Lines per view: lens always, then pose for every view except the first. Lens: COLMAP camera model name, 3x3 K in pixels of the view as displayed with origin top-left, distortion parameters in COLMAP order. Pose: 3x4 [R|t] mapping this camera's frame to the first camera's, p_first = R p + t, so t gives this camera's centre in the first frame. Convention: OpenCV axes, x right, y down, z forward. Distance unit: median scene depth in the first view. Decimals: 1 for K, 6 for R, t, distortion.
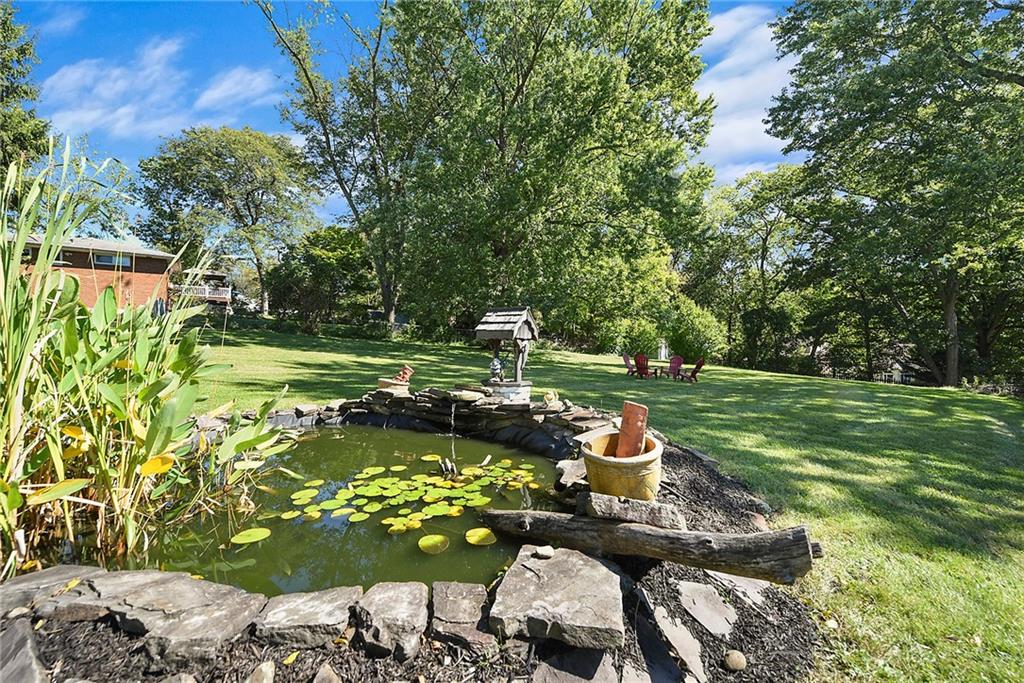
lens RADIAL K [[414.3, 0, 514.0], [0, 414.3, 340.3], [0, 0, 1]] dist [0.000493, 0.000163]
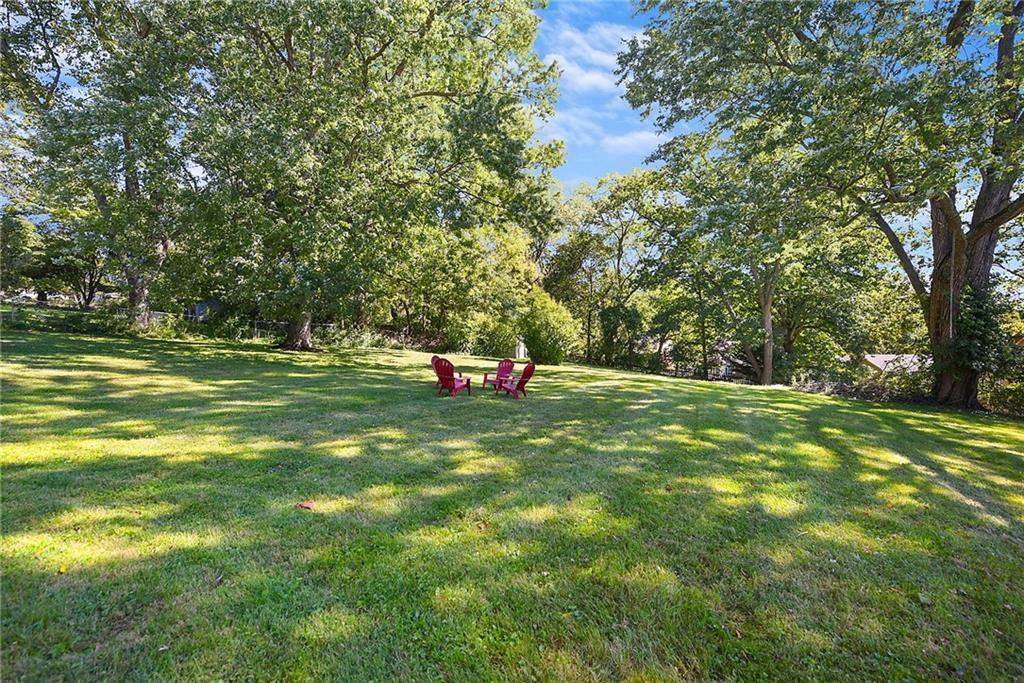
lens RADIAL K [[414.3, 0, 510.7], [0, 414.3, 341.3], [0, 0, 1]] dist [0.000493, 0.000163]
pose [[0.960024, 0.000966, 0.279916, 0.063447], [-0.003820, 0.999946, 0.009650, 0.000196], [-0.279891, -0.010334, 0.959976, 0.097492]]
